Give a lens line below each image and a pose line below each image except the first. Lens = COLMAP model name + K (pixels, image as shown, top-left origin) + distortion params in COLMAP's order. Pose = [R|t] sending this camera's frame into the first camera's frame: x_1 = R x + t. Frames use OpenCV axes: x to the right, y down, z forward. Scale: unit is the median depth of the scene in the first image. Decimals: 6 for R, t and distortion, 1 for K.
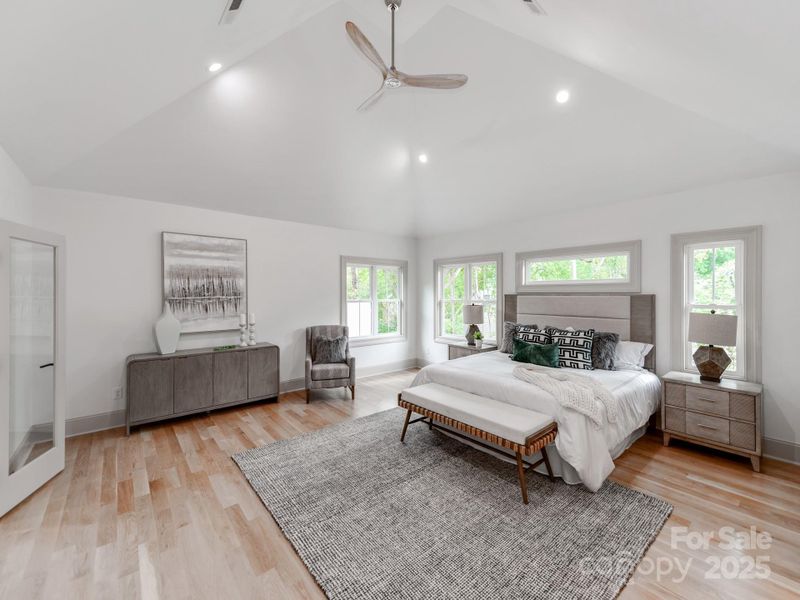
lens RADIAL K [[328.9, 0, 397.6], [0, 328.9, 296.6], [0, 0, 1]] dist [0.010336, -0.000566]
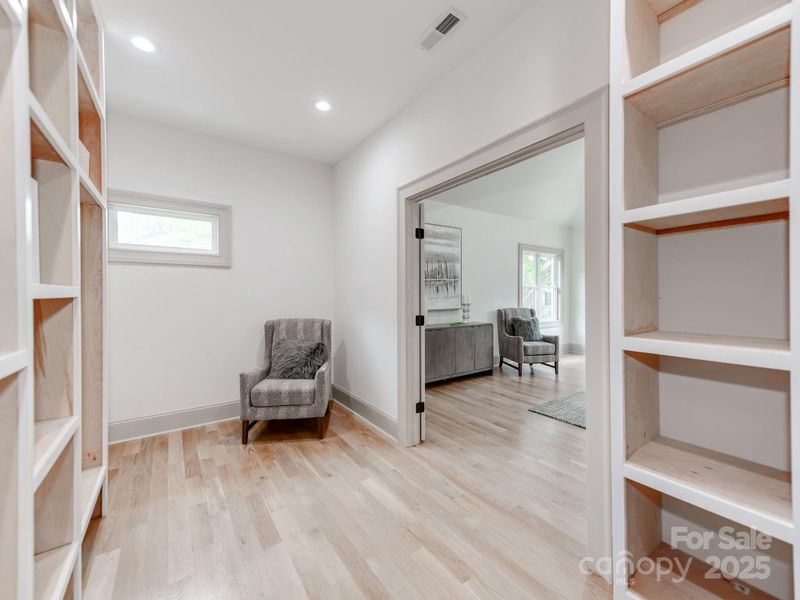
lens RADIAL K [[328.9, 0, 397.6], [0, 328.9, 296.6], [0, 0, 1]] dist [0.010336, -0.000566]
pose [[0.994774, -0.006691, -0.101879, -0.580988], [0.006518, 0.999977, -0.002028, 0.060673], [0.101890, 0.001353, 0.994795, -0.133866]]
